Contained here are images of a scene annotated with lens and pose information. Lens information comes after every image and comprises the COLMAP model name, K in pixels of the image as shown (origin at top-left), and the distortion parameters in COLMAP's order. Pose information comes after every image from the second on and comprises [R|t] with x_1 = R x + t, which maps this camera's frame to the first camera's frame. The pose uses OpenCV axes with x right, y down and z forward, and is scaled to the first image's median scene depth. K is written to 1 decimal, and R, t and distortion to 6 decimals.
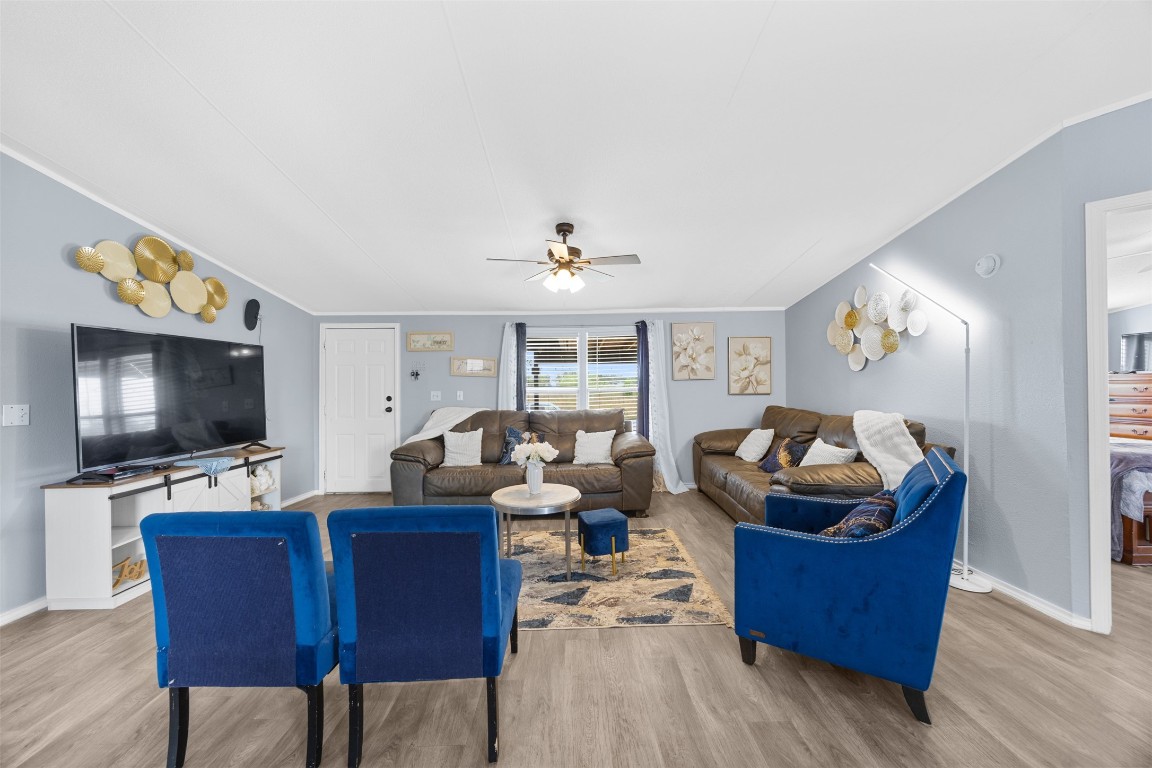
lens RADIAL K [[436.5, 0, 582.0], [0, 436.5, 383.2], [0, 0, 1]] dist [-0.006086, -0.000126]
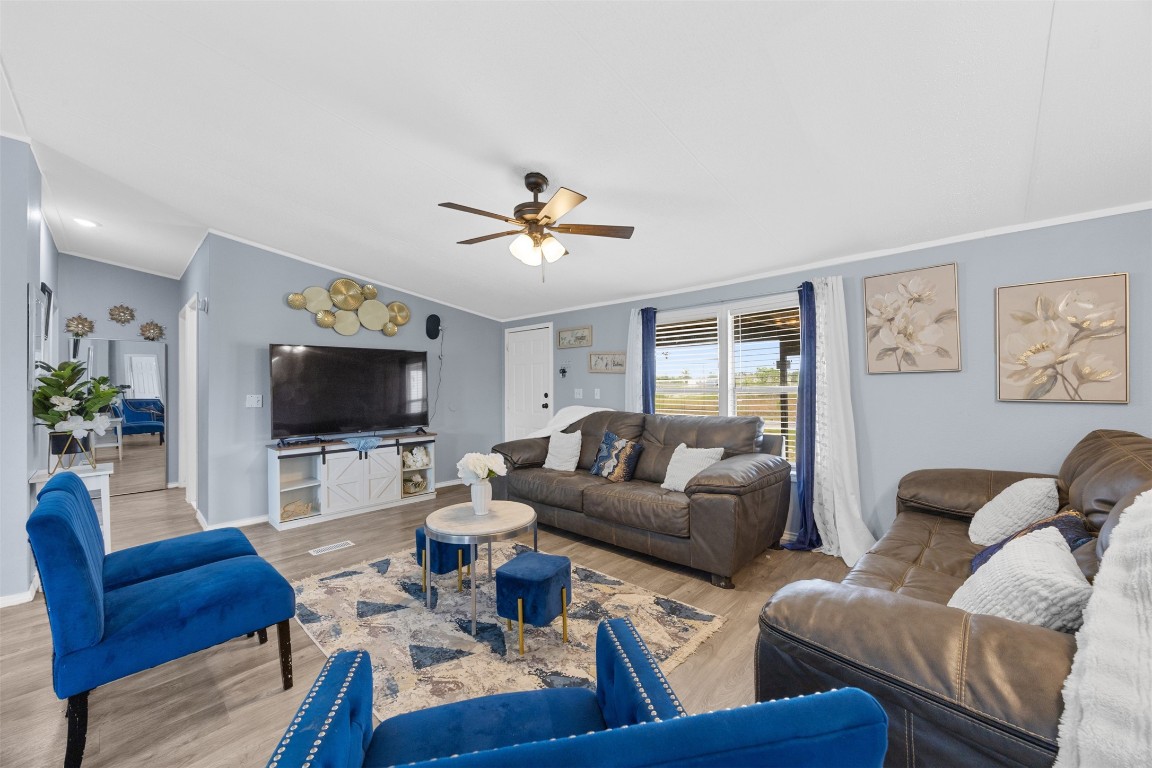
lens RADIAL K [[436.5, 0, 582.0], [0, 436.5, 383.2], [0, 0, 1]] dist [-0.006086, -0.000126]
pose [[0.719343, 0.001520, -0.694654, 0.406232], [0.003924, 0.999973, 0.006251, 0.000011], [0.694644, -0.007222, 0.719317, 0.363548]]
